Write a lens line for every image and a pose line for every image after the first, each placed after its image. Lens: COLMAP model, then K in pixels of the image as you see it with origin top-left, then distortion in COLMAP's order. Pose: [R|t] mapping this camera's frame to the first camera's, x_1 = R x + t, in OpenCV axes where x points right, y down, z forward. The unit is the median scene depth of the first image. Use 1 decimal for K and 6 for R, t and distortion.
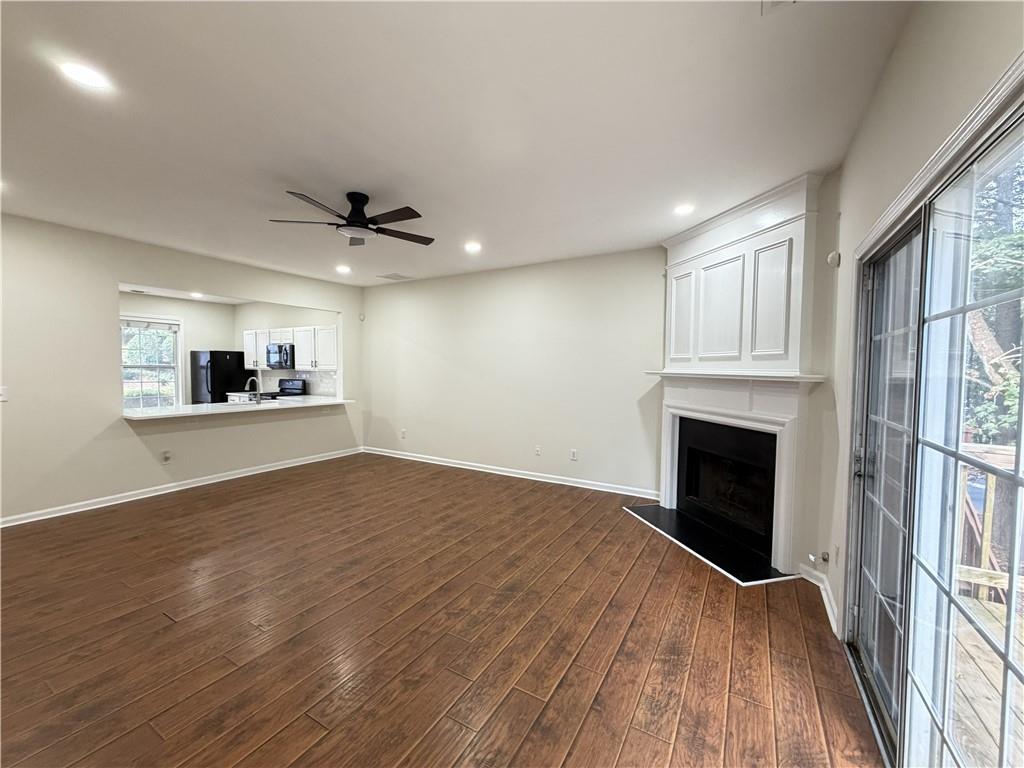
lens RADIAL K [[408.5, 0, 510.2], [0, 408.5, 385.6], [0, 0, 1]] dist [-0.000166, -0.000068]
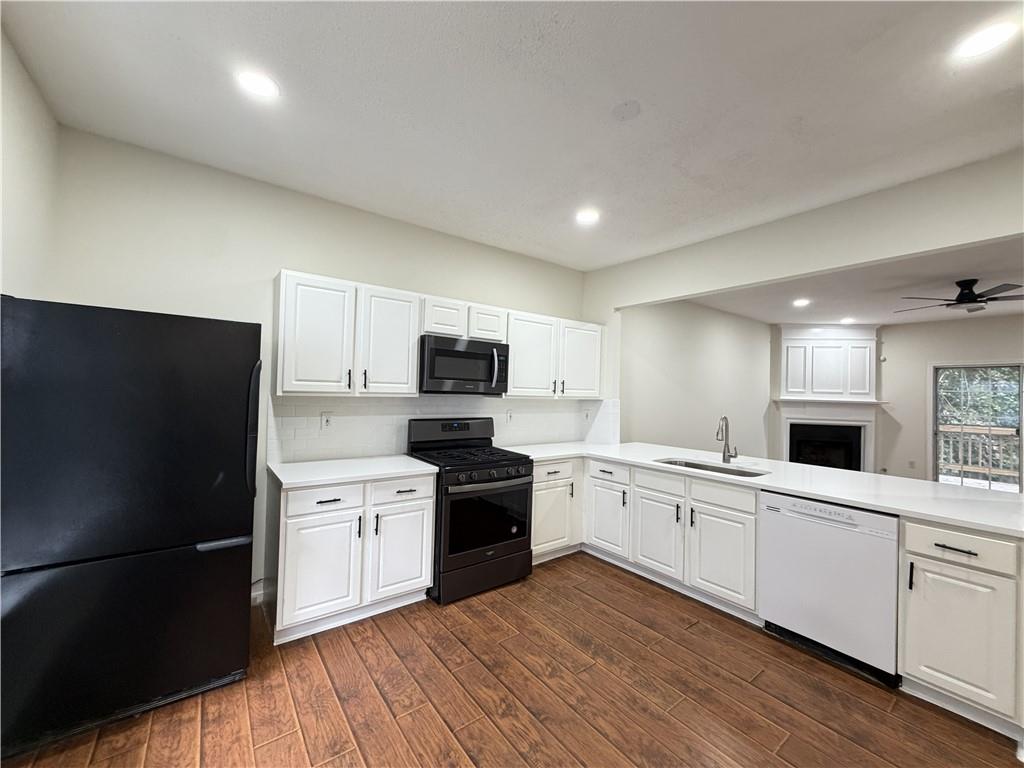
lens RADIAL K [[408.5, 0, 510.2], [0, 408.5, 385.6], [0, 0, 1]] dist [-0.000166, -0.000068]
pose [[0.385479, 0.012730, 0.922629, -1.611374], [0.017475, 0.999625, -0.021093, -0.070133], [-0.922551, 0.024254, 0.385112, 1.357498]]
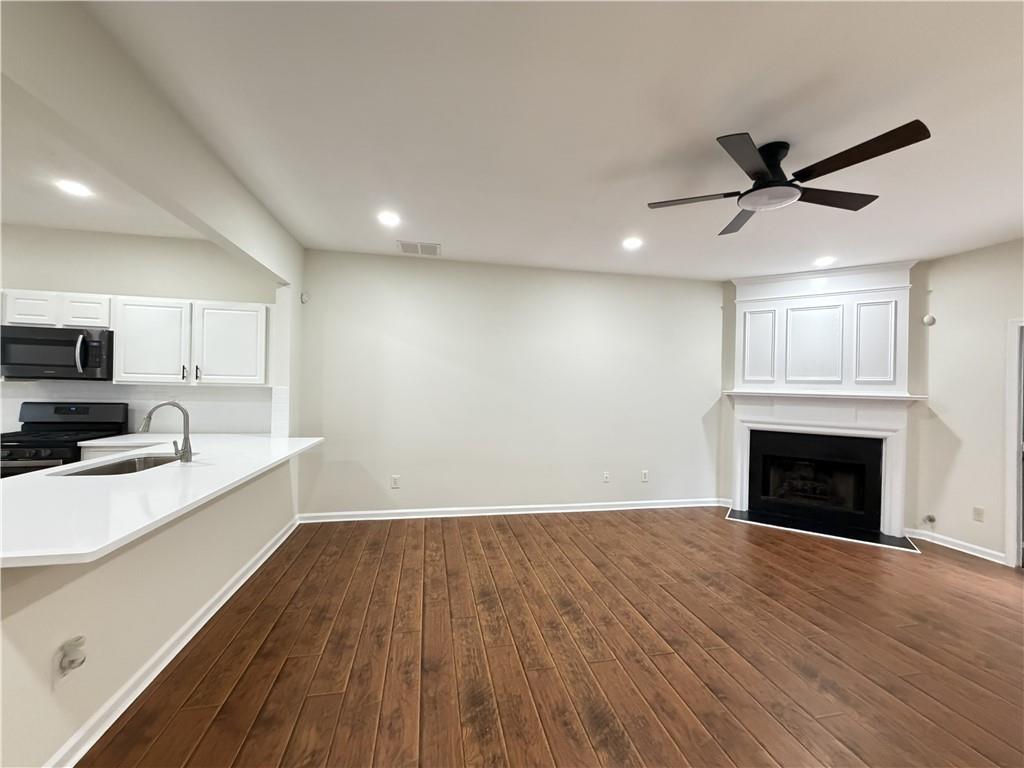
lens RADIAL K [[408.5, 0, 510.2], [0, 408.5, 385.6], [0, 0, 1]] dist [-0.000166, -0.000068]
pose [[0.744999, 0.008761, 0.667008, -0.837171], [0.013788, 0.999498, -0.028529, -0.025430], [-0.666923, 0.030451, 0.744504, 0.553770]]
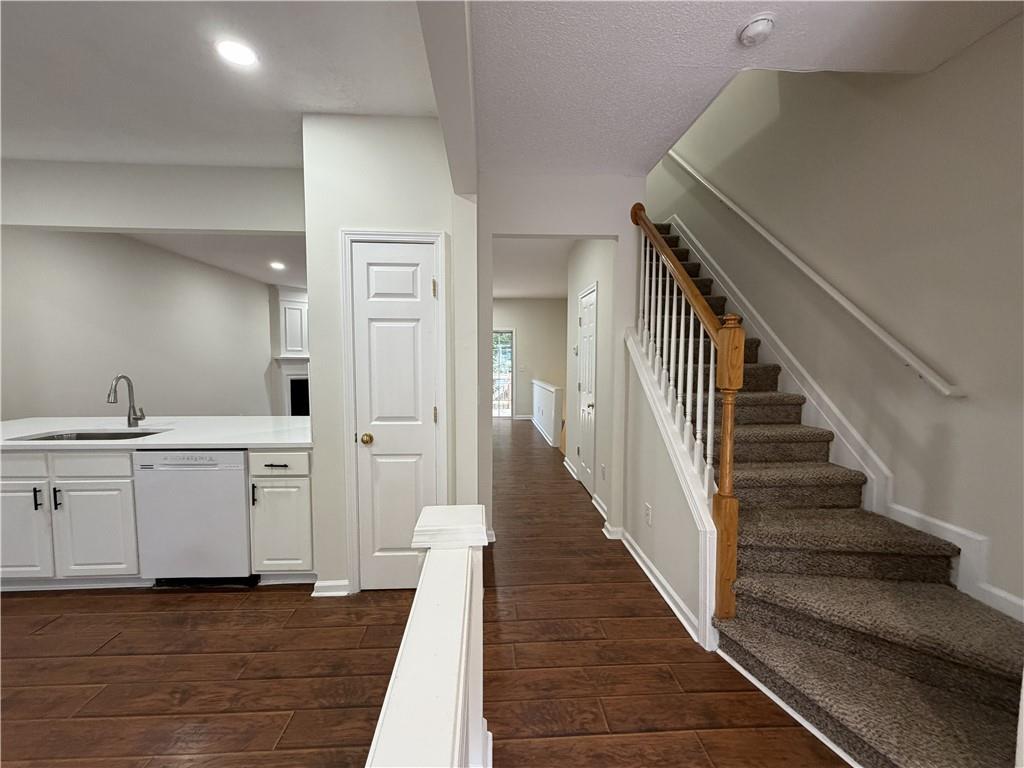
lens RADIAL K [[406.6, 0, 510.2], [0, 406.6, 384.3], [0, 0, 1]] dist [0.000378, 0.000116]
pose [[-0.557641, -0.064745, 0.827553, -1.666698], [0.024254, 0.995257, 0.094208, -0.056507], [-0.829728, 0.072606, -0.553426, 1.140018]]
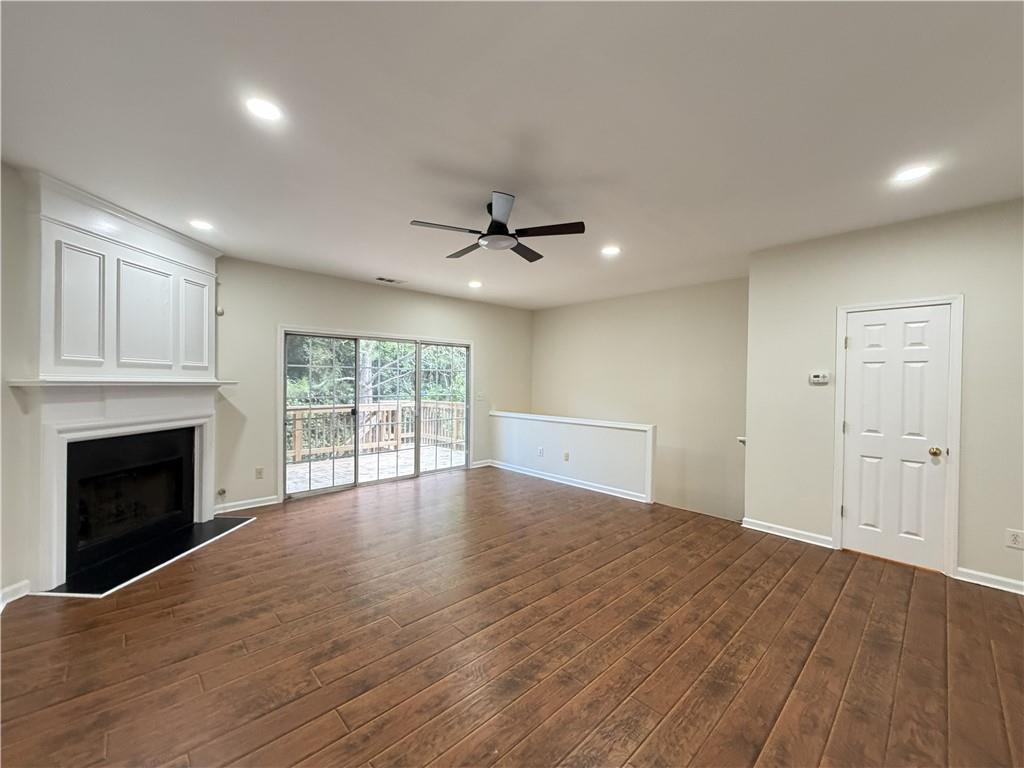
lens RADIAL K [[408.5, 0, 510.2], [0, 408.5, 385.6], [0, 0, 1]] dist [-0.000166, -0.000068]
pose [[-0.959995, -0.023690, 0.279013, -0.481194], [-0.009476, 0.998593, 0.052183, -0.063018], [-0.279857, 0.047451, -0.958868, 1.370351]]
